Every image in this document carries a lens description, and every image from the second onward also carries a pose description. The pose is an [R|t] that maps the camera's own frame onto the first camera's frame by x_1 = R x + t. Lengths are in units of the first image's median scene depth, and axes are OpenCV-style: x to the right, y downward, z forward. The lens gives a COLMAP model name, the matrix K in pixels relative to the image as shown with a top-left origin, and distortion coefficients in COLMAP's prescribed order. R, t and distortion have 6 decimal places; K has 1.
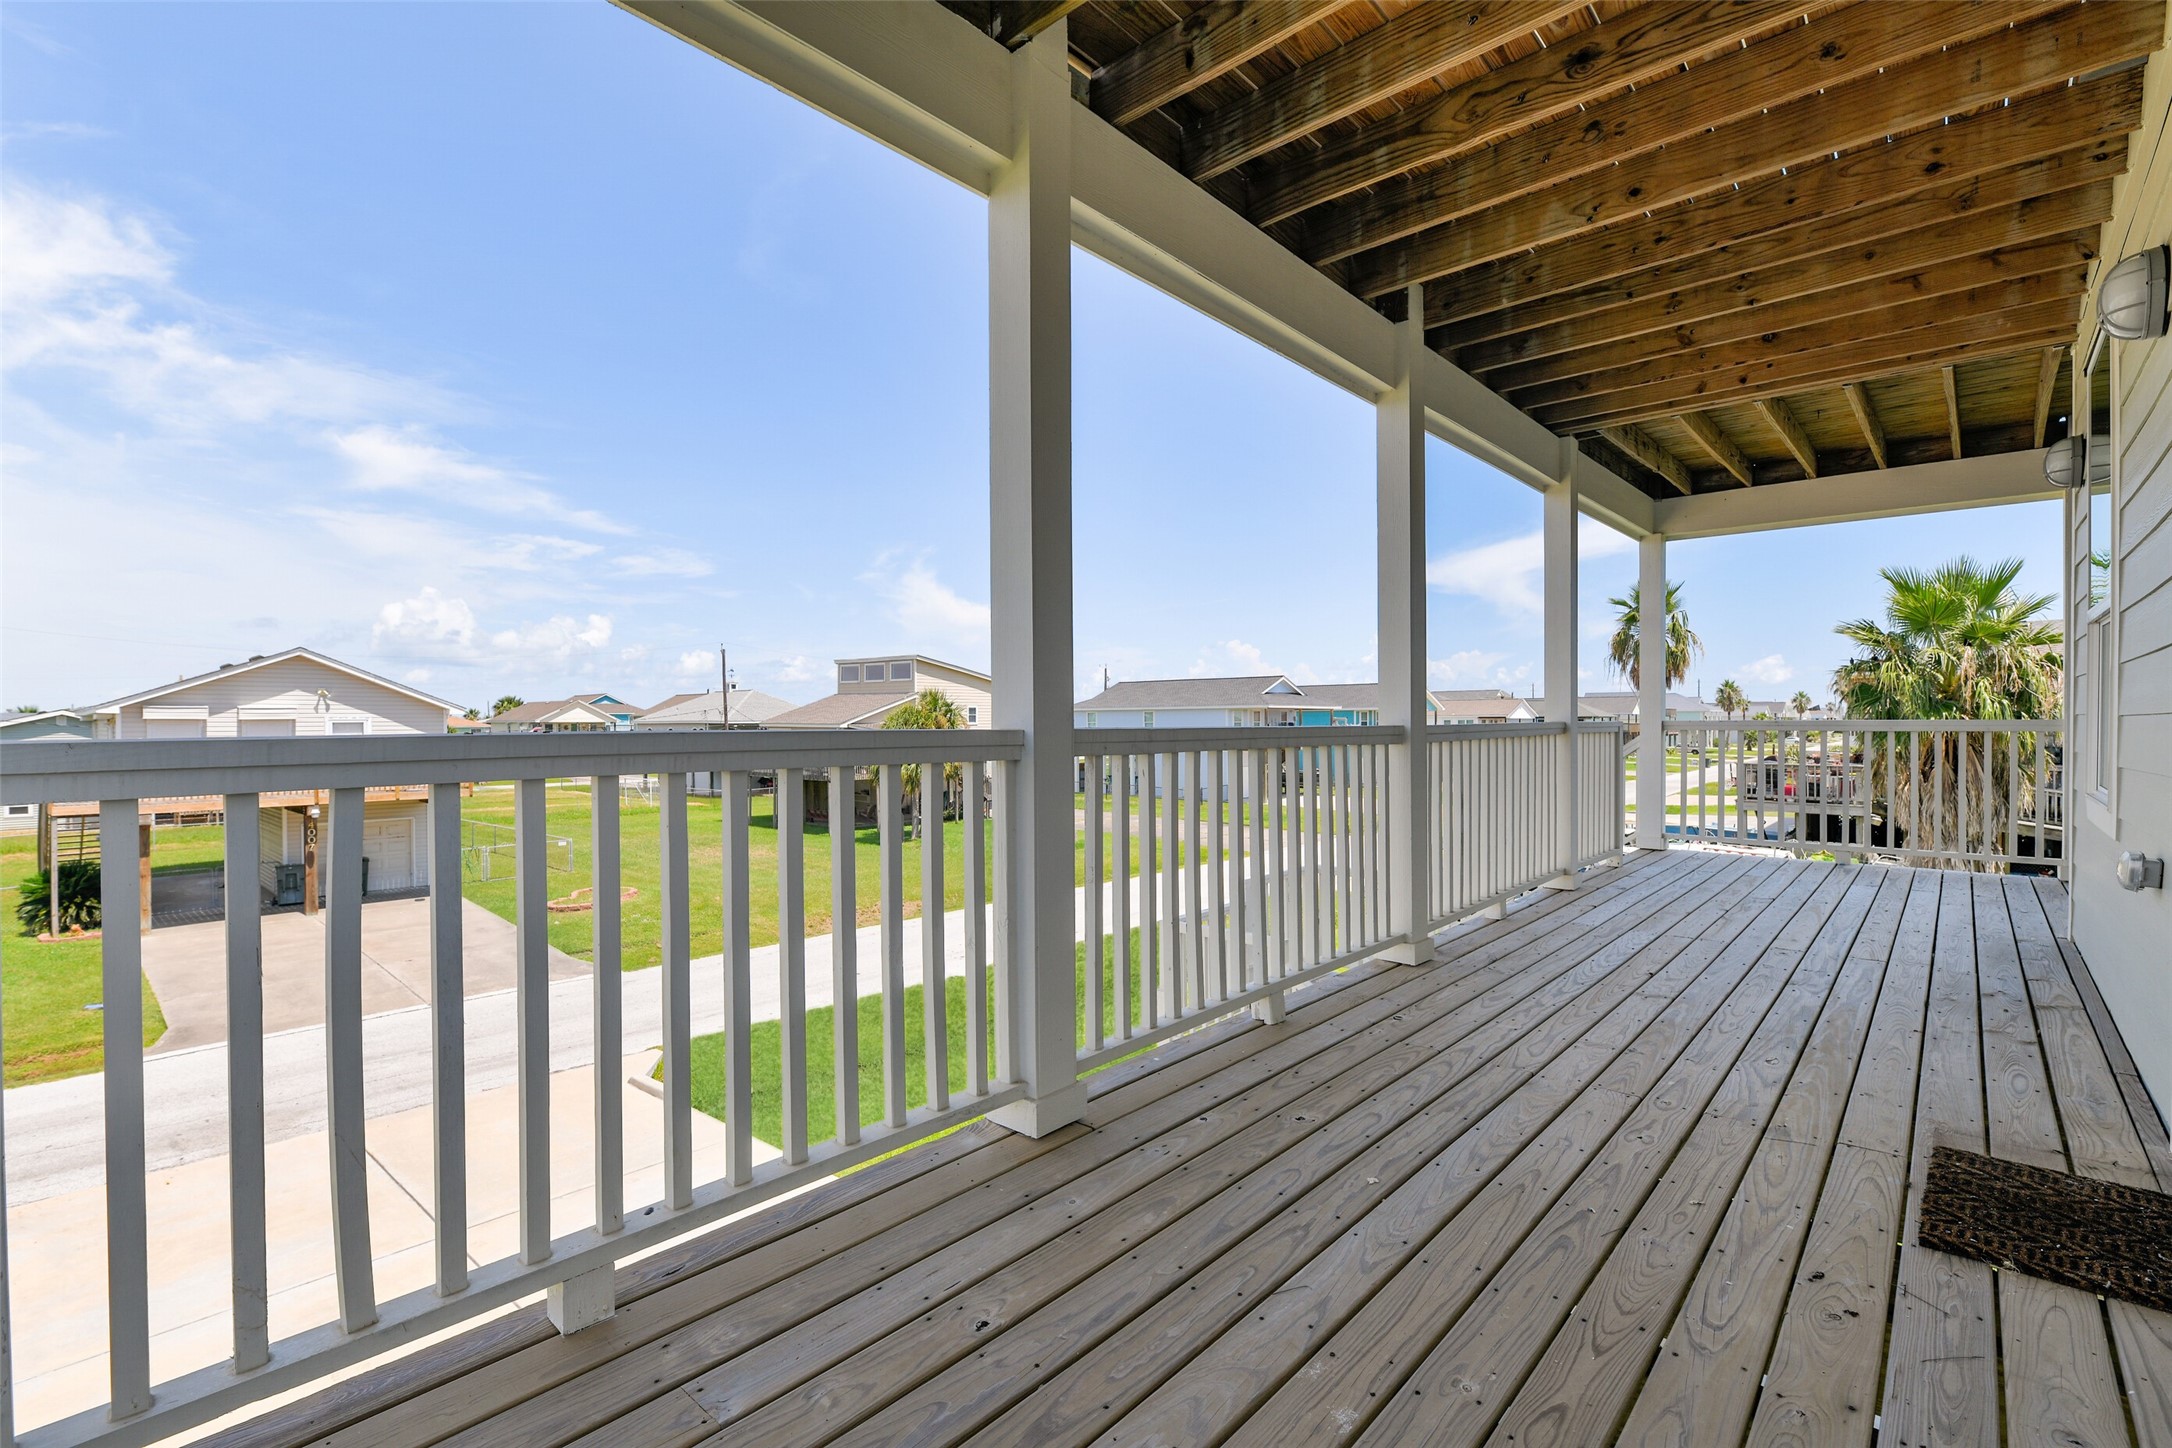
lens RADIAL K [[981.6, 0, 1096.3], [0, 981.6, 726.4], [0, 0, 1]] dist [-0.001069, -0.002063]
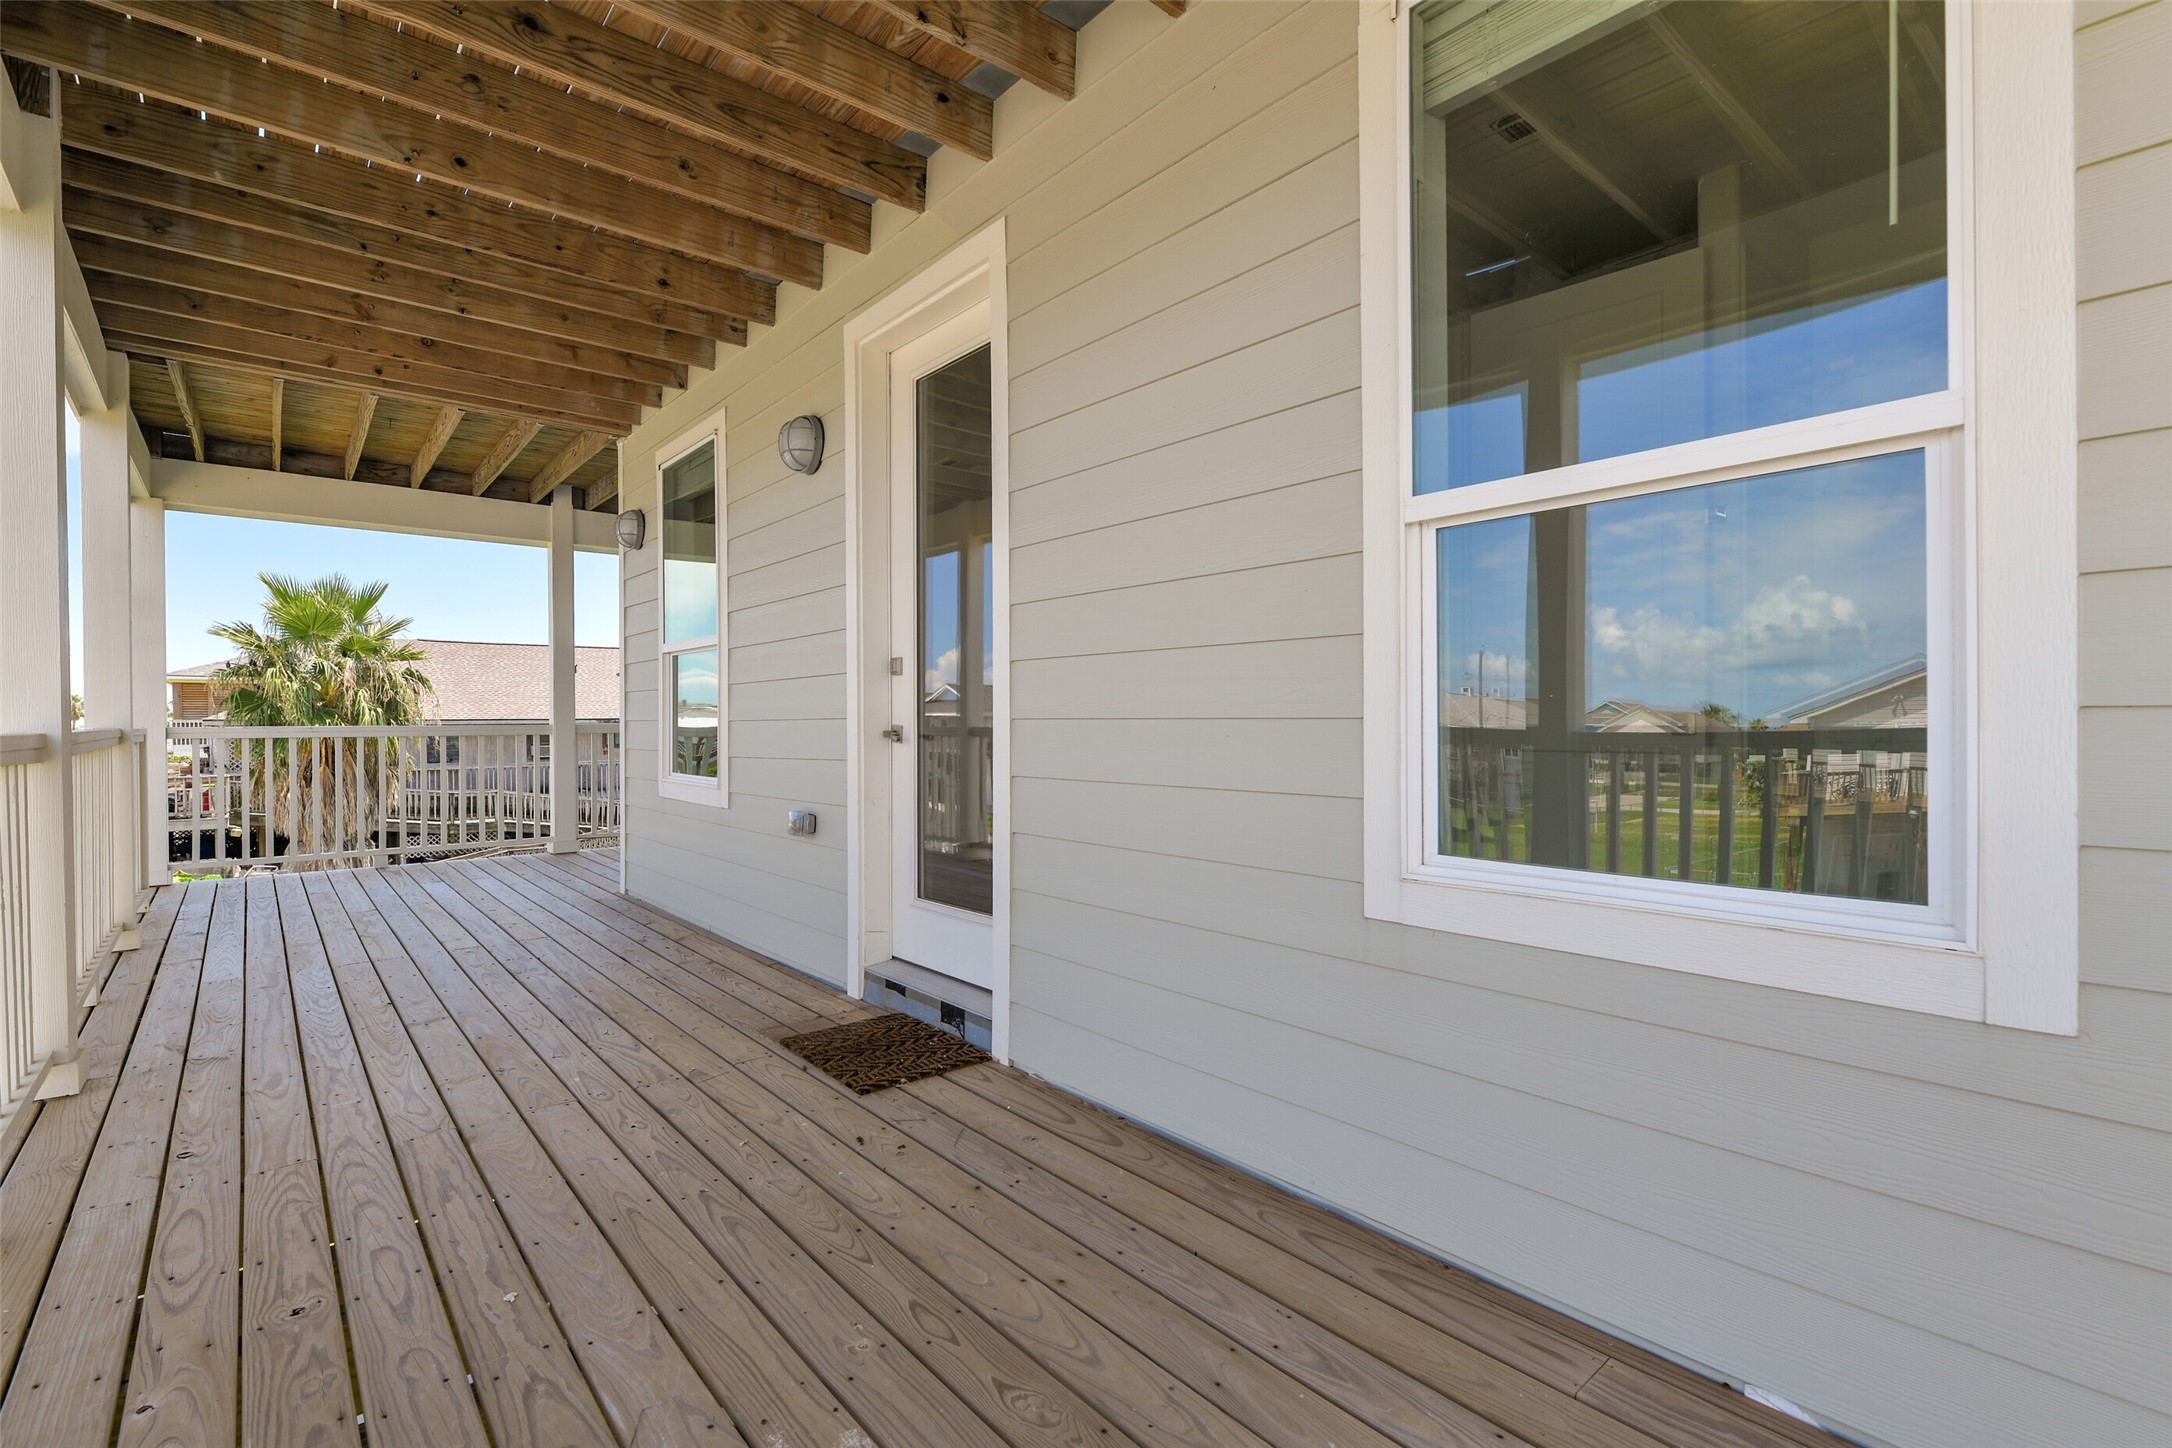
lens RADIAL K [[981.6, 0, 1091.6], [0, 981.6, 723.7], [0, 0, 1]] dist [-0.001069, -0.002063]
pose [[0.132069, 0.000037, 0.991241, -0.223259], [0.010192, 0.999947, -0.001395, 0.000388], [-0.991188, 0.010287, 0.132062, 0.208810]]
